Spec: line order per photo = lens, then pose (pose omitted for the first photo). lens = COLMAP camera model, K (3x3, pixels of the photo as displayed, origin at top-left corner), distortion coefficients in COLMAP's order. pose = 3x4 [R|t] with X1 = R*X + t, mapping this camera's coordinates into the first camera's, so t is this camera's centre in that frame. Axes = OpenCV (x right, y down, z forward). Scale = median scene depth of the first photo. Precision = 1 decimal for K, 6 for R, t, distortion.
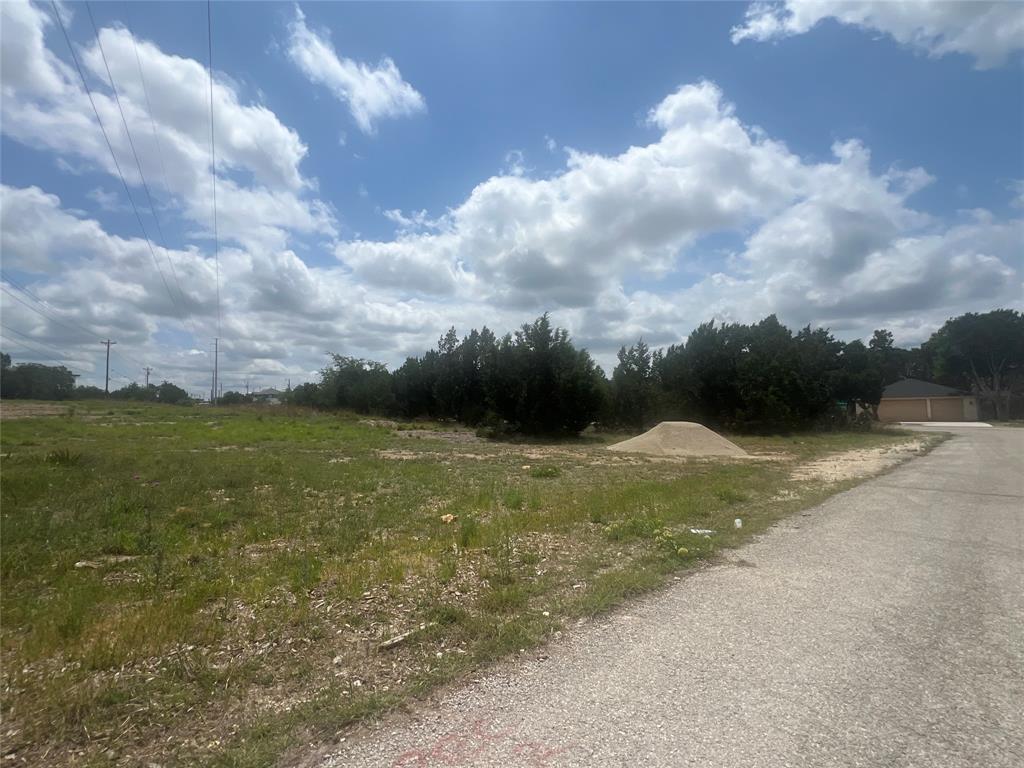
lens RADIAL K [[475.5, 0, 512.0], [0, 475.5, 384.0], [0, 0, 1]] dist [-0.022197, -0.000137]
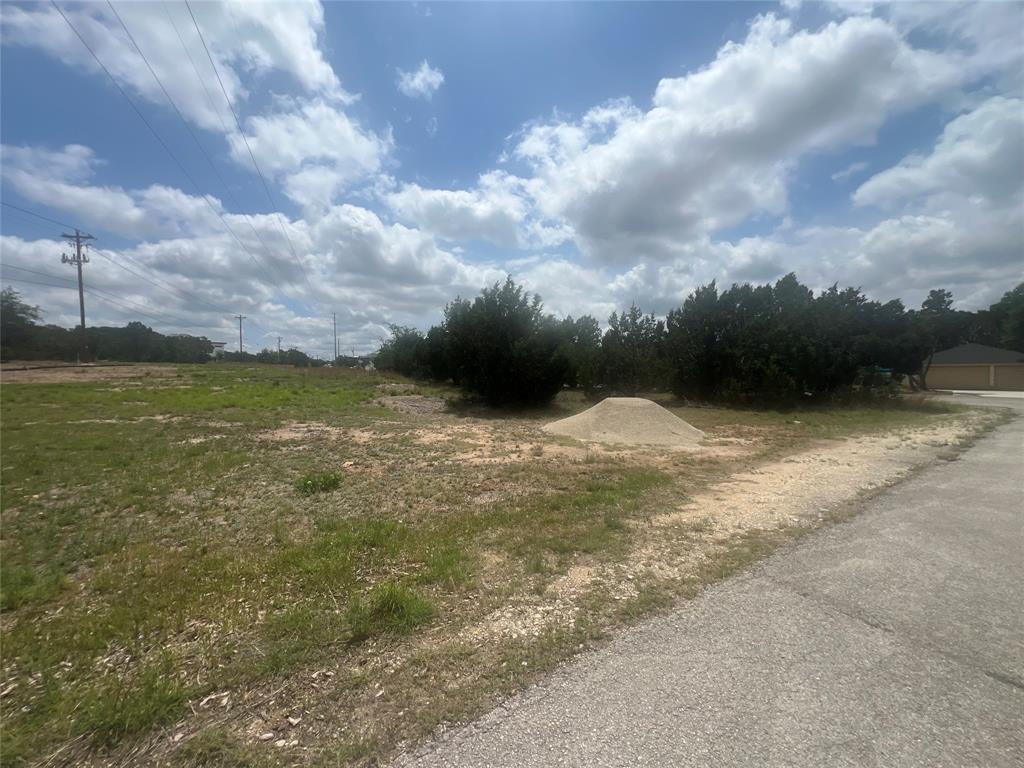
lens RADIAL K [[405.8, 0, 512.6], [0, 405.8, 392.7], [0, 0, 1]] dist [0.001443, 0.000414]
pose [[0.989969, 0.012920, -0.140692, 0.149528], [0.002168, 0.994303, 0.106566, -0.005065], [0.141267, -0.105802, 0.984302, 0.151822]]
